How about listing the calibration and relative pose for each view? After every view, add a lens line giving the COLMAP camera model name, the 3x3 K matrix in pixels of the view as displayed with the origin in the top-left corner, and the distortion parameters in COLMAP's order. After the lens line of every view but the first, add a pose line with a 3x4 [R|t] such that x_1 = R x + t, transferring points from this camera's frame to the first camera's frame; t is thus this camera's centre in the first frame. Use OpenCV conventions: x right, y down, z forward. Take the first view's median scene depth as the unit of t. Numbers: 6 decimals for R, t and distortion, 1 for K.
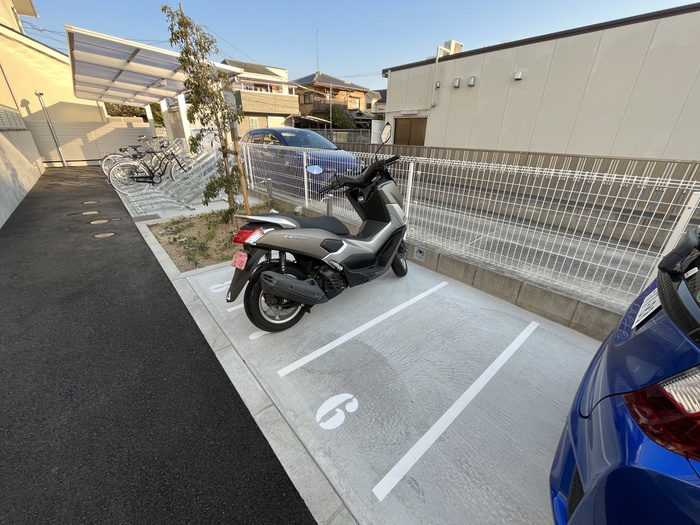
lens RADIAL K [[285.7, 0, 349.8], [0, 285.7, 262.5], [0, 0, 1]] dist [-0.000913, -0.000309]
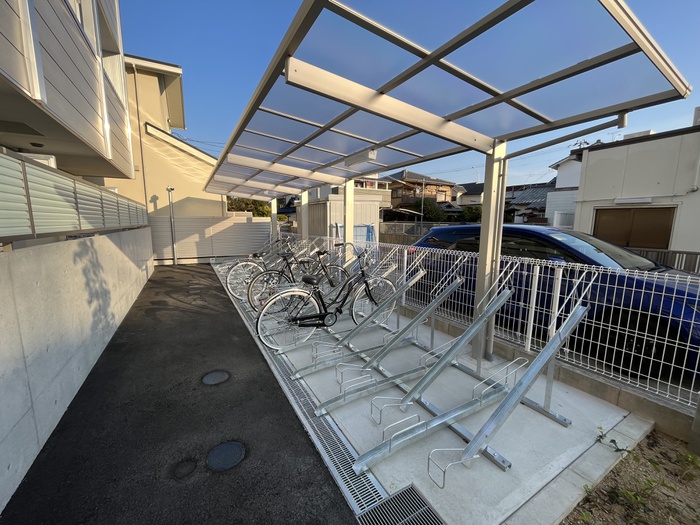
lens RADIAL K [[285.7, 0, 348.4], [0, 285.7, 264.7], [0, 0, 1]] dist [-0.000913, -0.000309]
pose [[0.980126, 0.025207, -0.196768, -0.312341], [-0.078898, 0.959601, -0.270075, -0.142987], [0.182011, 0.280232, 0.942519, 0.280850]]
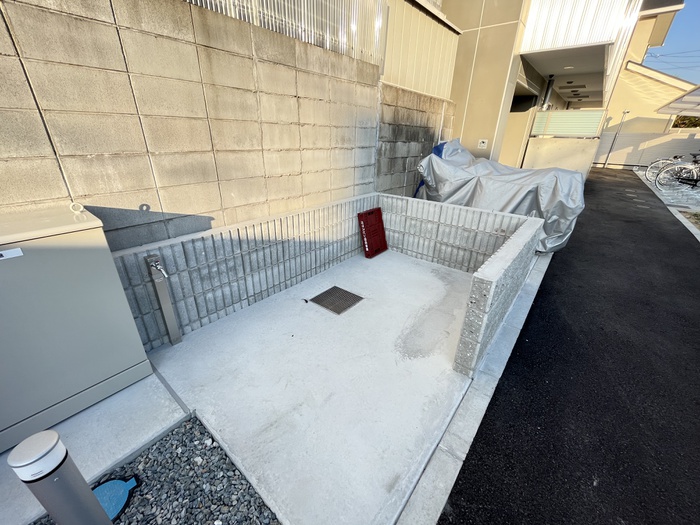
lens RADIAL K [[285.7, 0, 348.9], [0, 285.7, 260.2], [0, 0, 1]] dist [-0.000913, -0.000309]
pose [[0.168012, 0.395678, -0.902890, 0.120252], [-0.432287, 0.852721, 0.293251, 0.131351], [0.885946, 0.341038, 0.314314, -0.261689]]
